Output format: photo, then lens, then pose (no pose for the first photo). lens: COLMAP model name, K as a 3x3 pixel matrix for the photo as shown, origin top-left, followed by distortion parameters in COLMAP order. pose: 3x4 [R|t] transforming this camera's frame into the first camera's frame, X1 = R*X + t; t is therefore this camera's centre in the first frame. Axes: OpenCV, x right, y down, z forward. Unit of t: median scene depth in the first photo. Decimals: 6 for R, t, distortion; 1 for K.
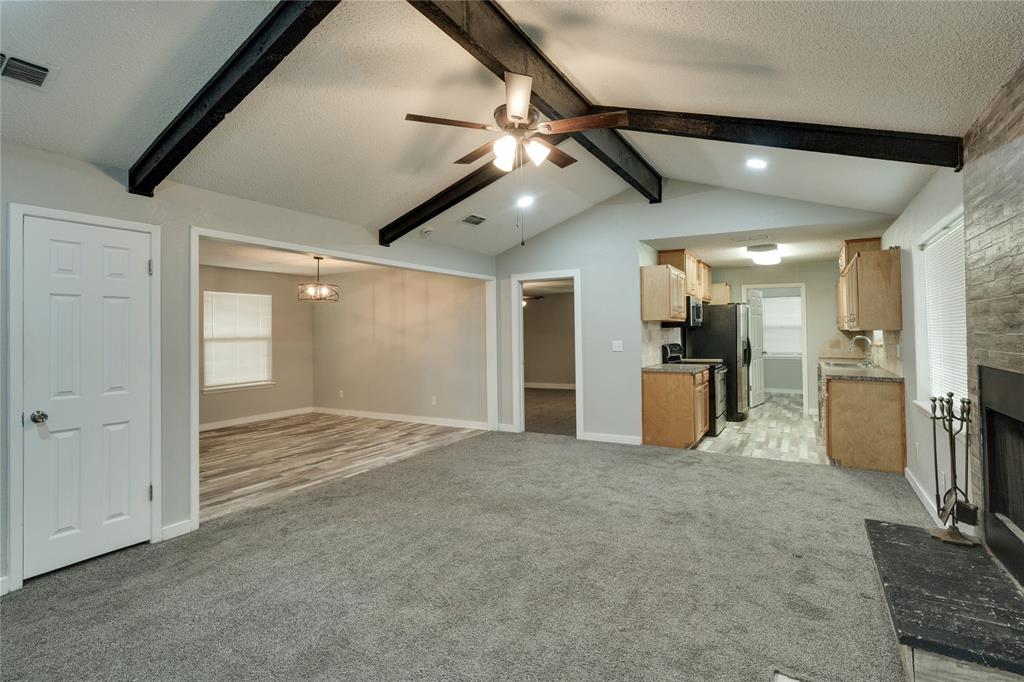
lens RADIAL K [[488.0, 0, 513.9], [0, 488.0, 327.5], [0, 0, 1]] dist [-0.003377, 0.001171]
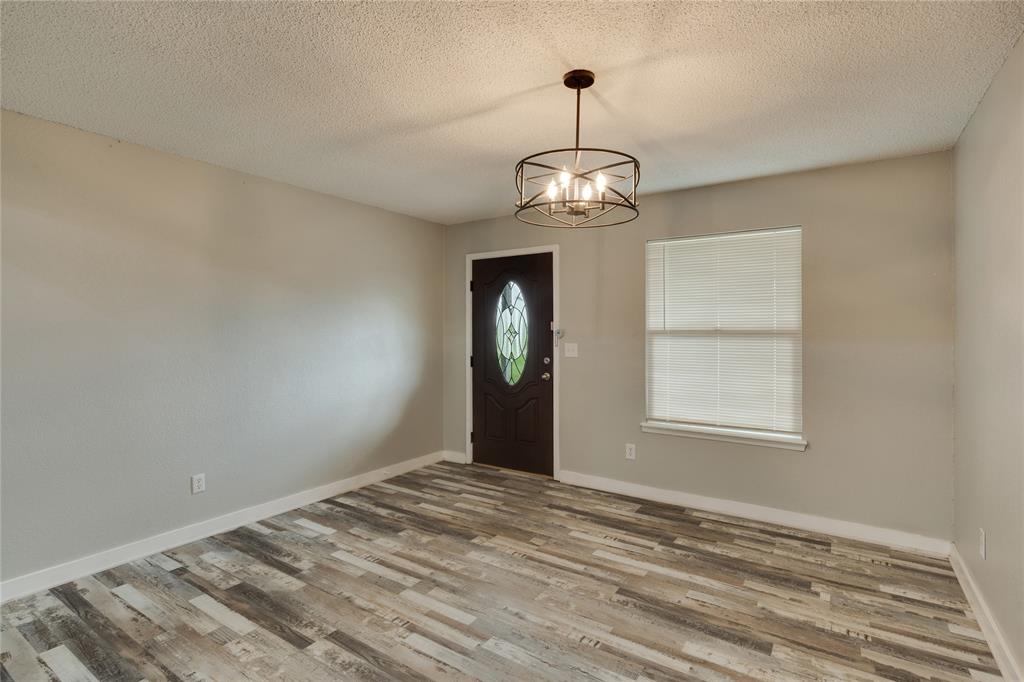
lens RADIAL K [[488.0, 0, 506.1], [0, 488.0, 331.3], [0, 0, 1]] dist [-0.003377, 0.001171]
pose [[-0.062598, 0.025444, -0.997714, -0.122090], [0.008904, 0.999649, 0.024935, 0.013159], [0.997999, -0.007323, -0.062802, 1.359458]]
